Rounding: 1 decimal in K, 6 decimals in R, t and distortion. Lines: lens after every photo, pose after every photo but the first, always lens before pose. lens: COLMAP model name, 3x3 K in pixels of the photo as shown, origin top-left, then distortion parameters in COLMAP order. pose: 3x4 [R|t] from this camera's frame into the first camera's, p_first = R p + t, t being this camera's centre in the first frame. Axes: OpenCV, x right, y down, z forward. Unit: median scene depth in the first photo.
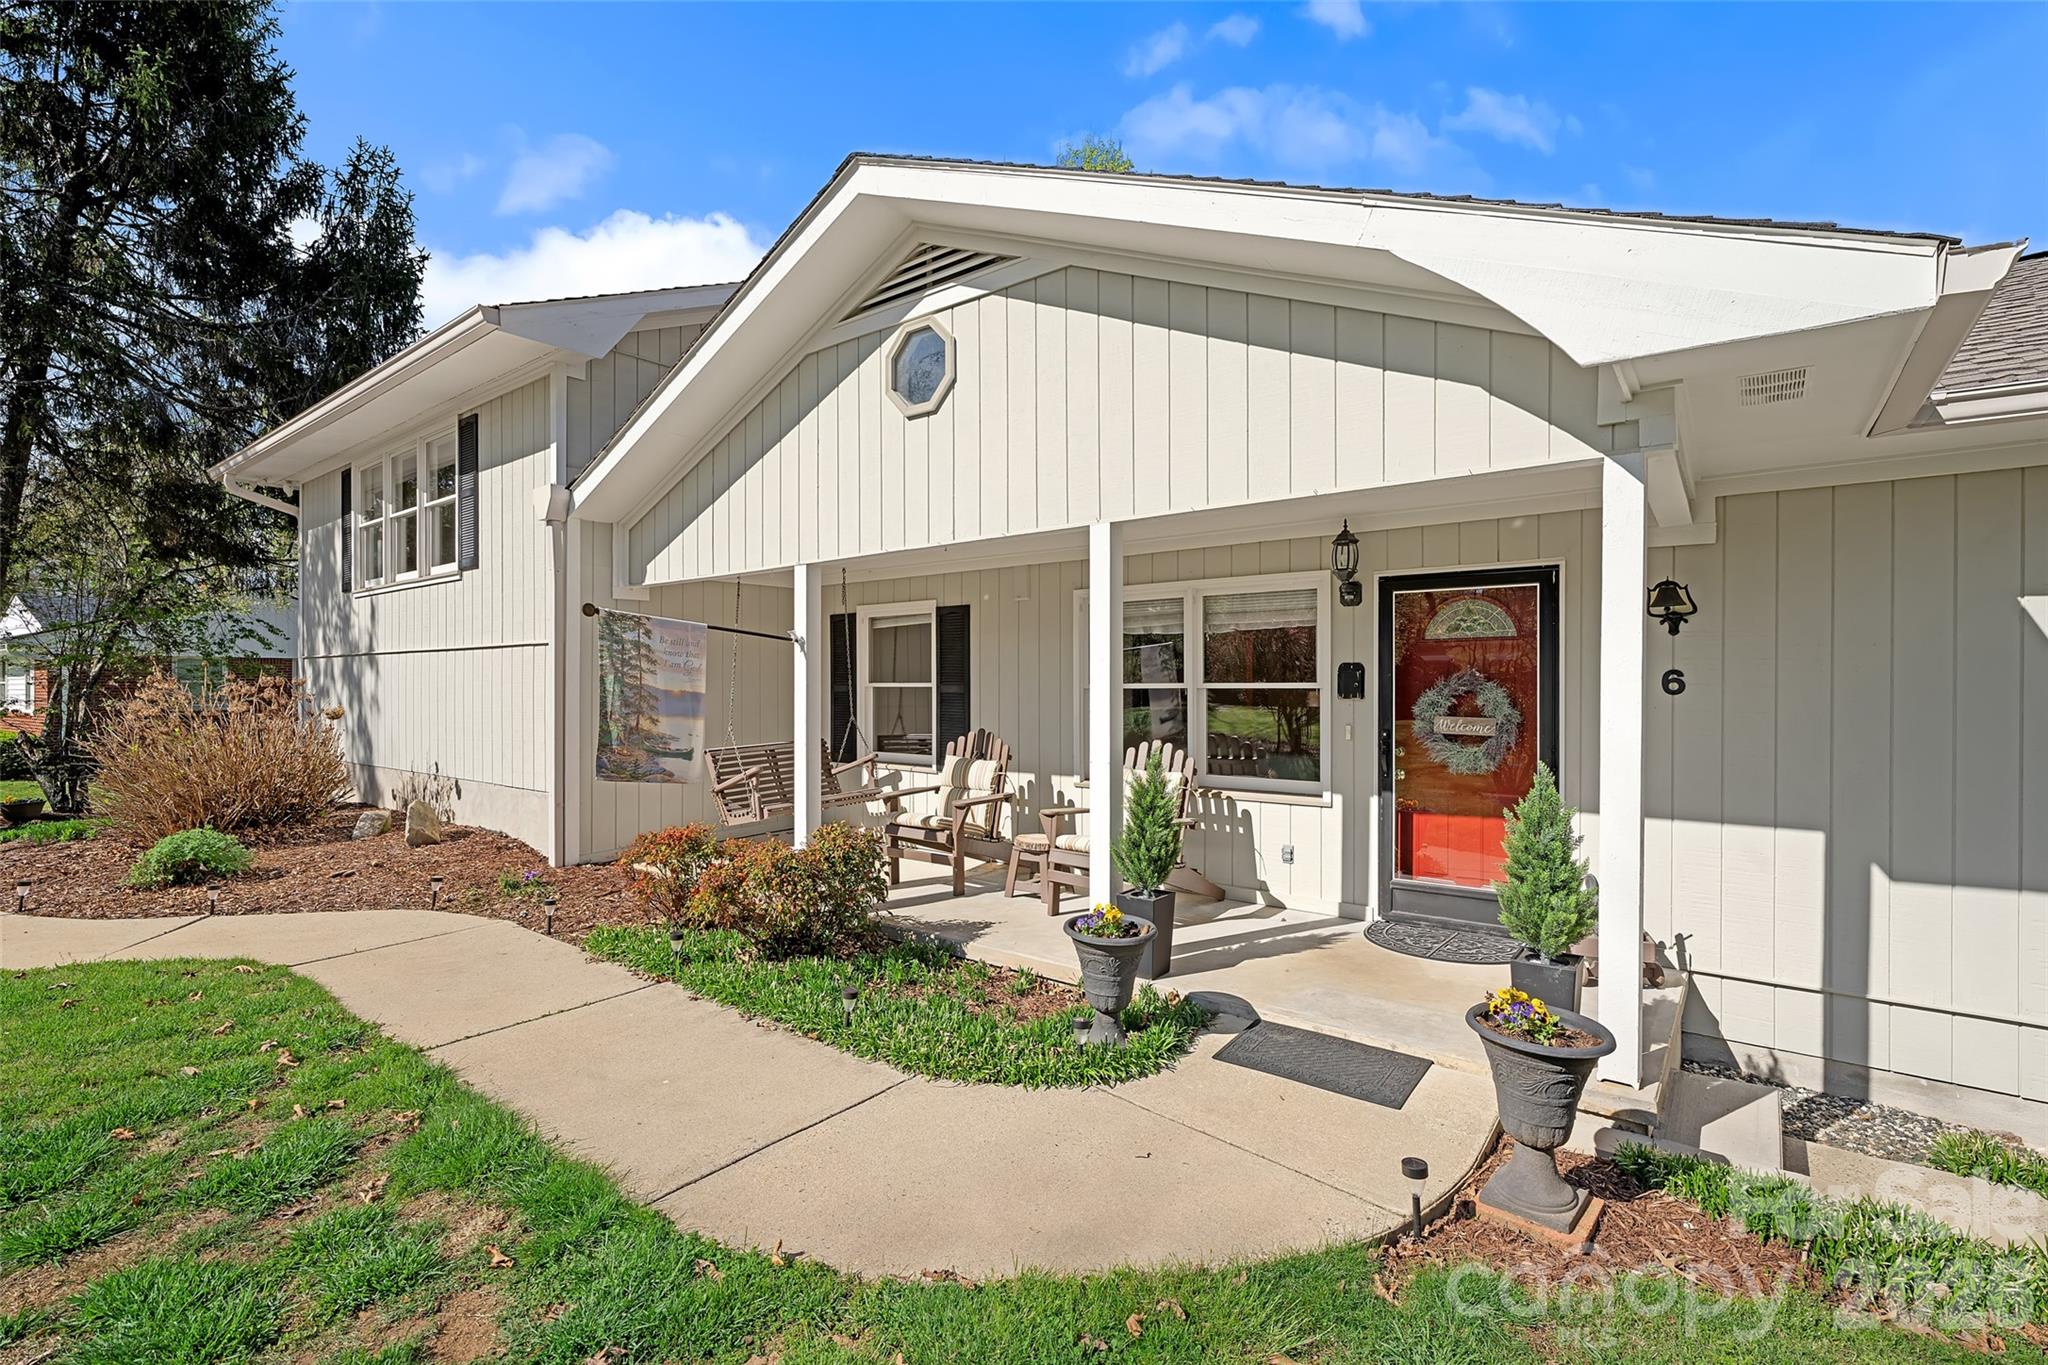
lens RADIAL K [[926.7, 0, 1024.0], [0, 926.7, 682.5], [0, 0, 1]] dist [-0.004336, -0.000430]
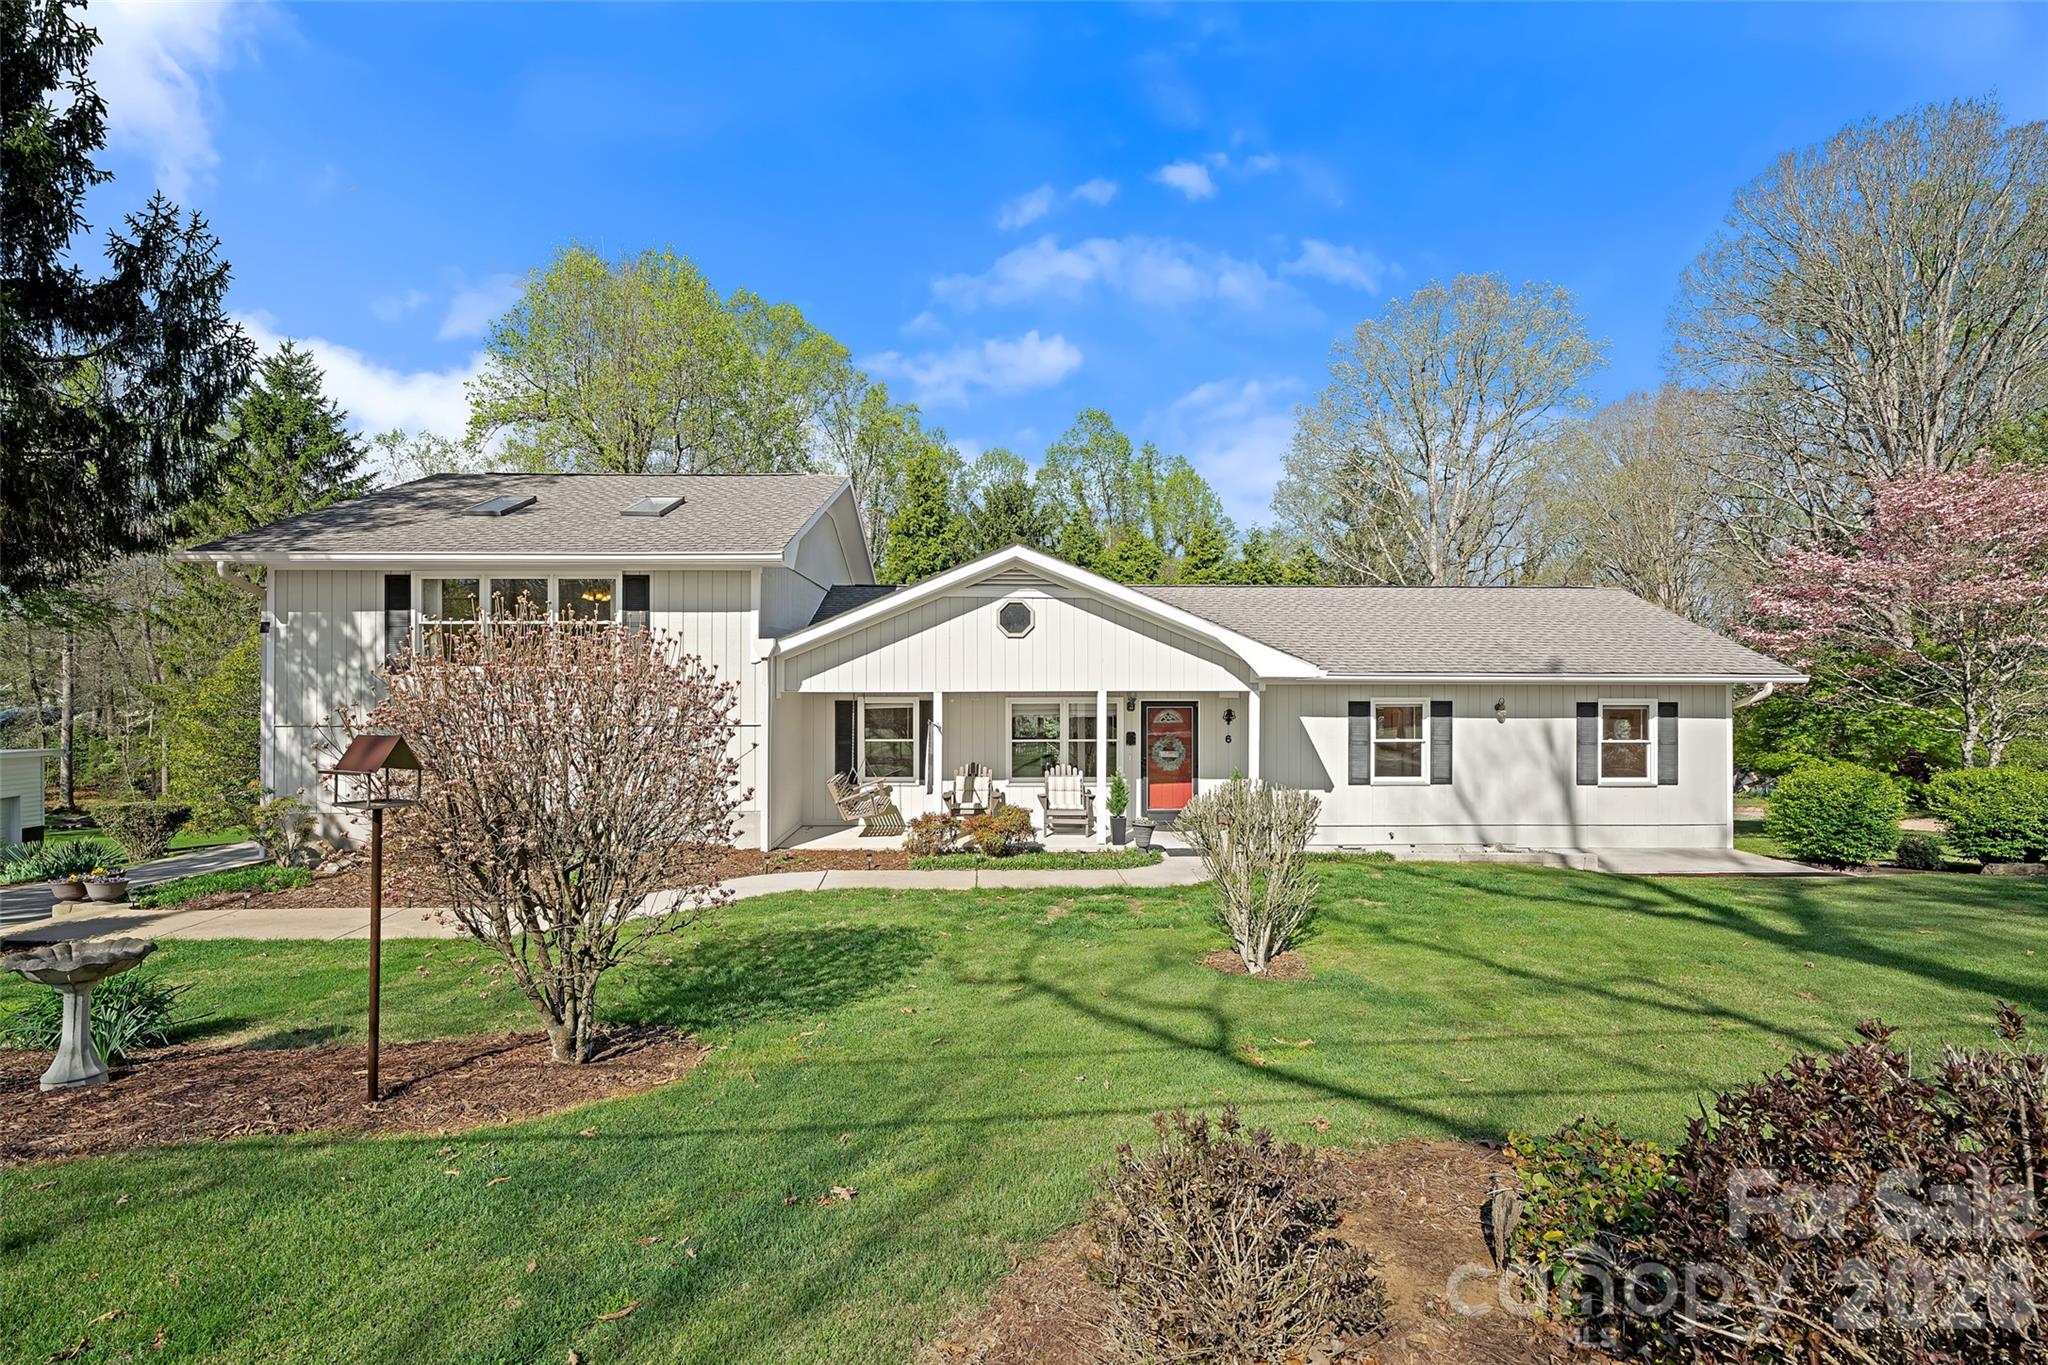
lens RADIAL K [[926.7, 0, 1024.0], [0, 926.7, 682.5], [0, 0, 1]] dist [-0.004336, -0.000430]
pose [[0.771718, 0.010246, 0.635883, -1.590800], [-0.001030, 0.999889, -0.014861, -0.124744], [-0.635964, 0.010813, 0.771643, -0.881646]]
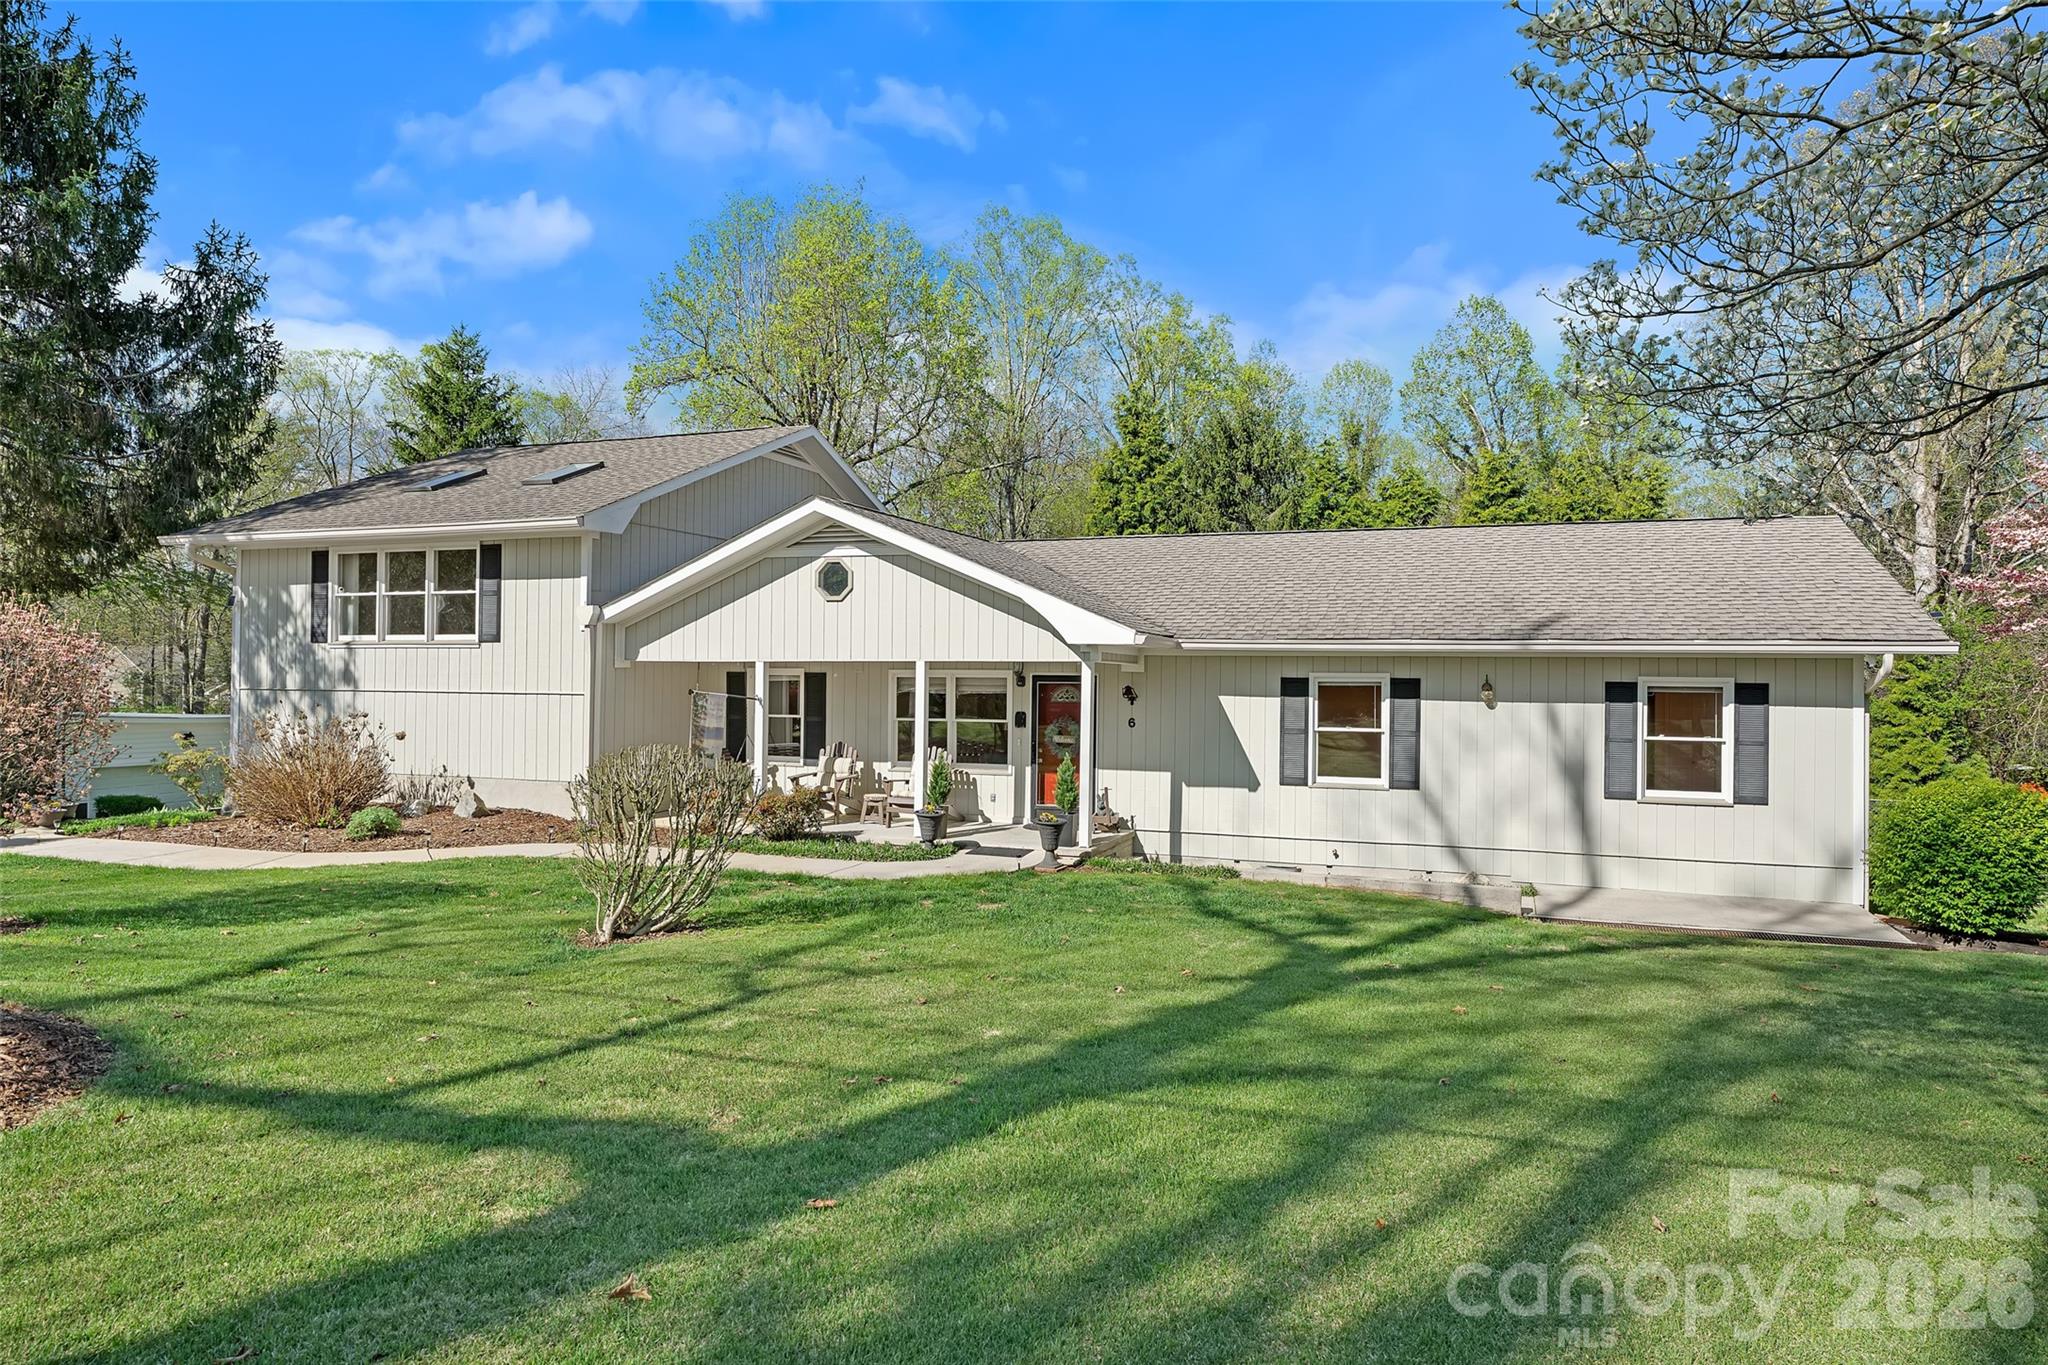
lens RADIAL K [[1153.8, 0, 1094.0], [0, 1153.8, 627.6], [0, 0, 1]] dist [-0.001390, 0.000122]
pose [[0.941127, 0.022032, 0.337333, -0.433992], [-0.009546, 0.999208, -0.038627, -0.118381], [-0.337917, 0.033133, 0.940593, -1.716012]]
